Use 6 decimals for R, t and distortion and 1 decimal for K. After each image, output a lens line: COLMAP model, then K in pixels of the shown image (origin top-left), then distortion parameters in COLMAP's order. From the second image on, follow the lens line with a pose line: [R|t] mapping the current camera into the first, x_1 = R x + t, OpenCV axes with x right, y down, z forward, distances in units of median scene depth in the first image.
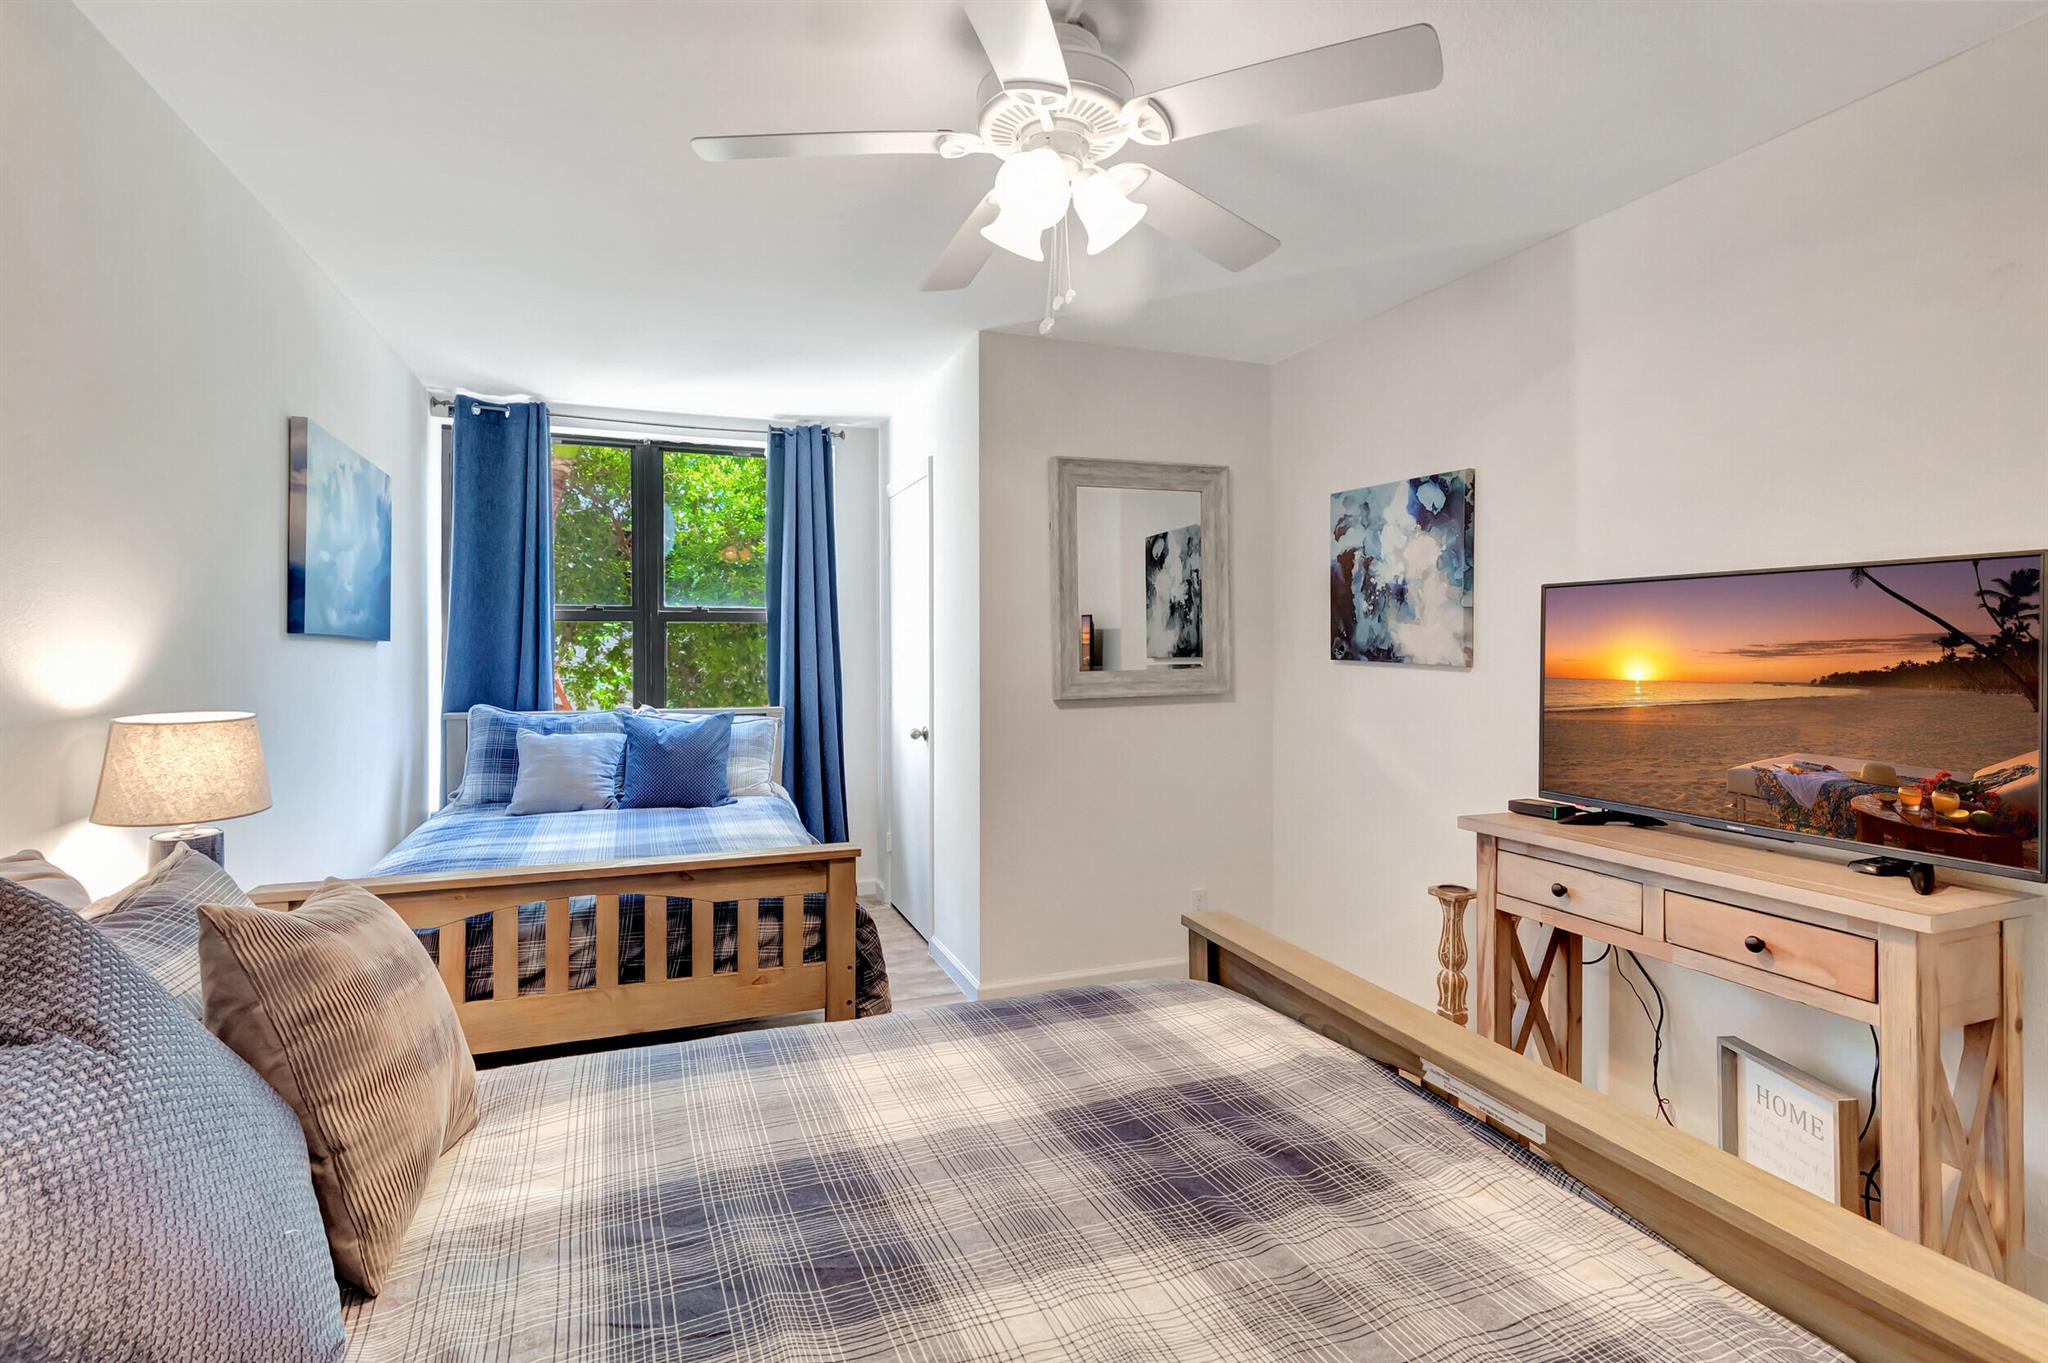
lens RADIAL K [[929.1, 0, 1022.3], [0, 929.1, 643.4], [0, 0, 1]] dist [-0.006485, -0.000683]
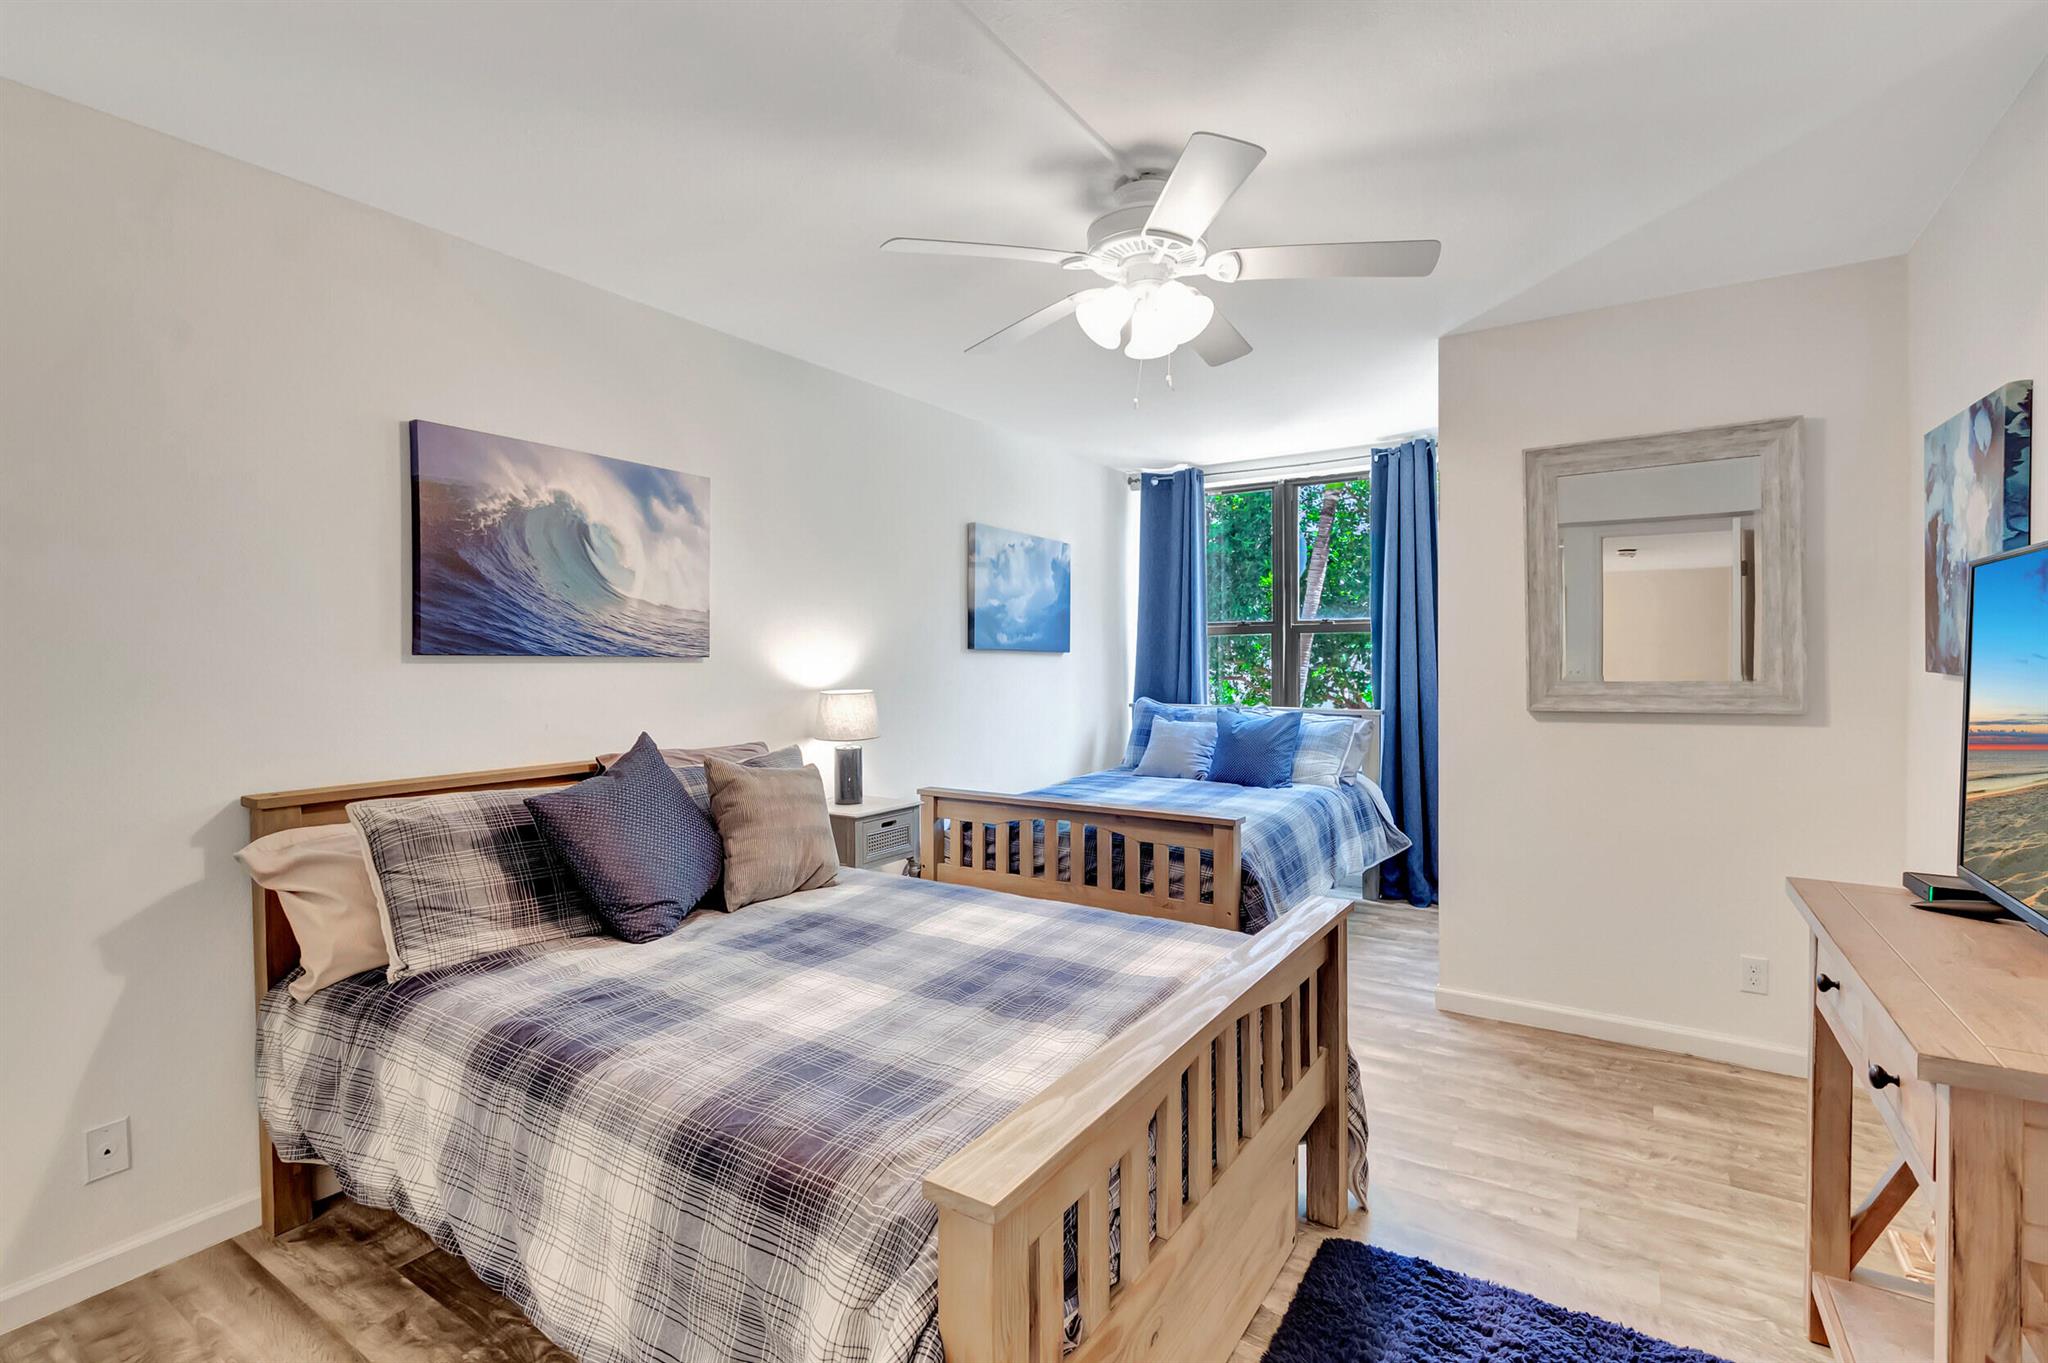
lens RADIAL K [[922.8, 0, 1024.0], [0, 922.8, 681.5], [0, 0, 1]] dist [0.001076, -0.000128]
pose [[0.601118, 0.019024, -0.798933, 0.582636], [0.008517, 0.999507, 0.030208, -0.001818], [0.799115, -0.024964, 0.600660, 0.040758]]
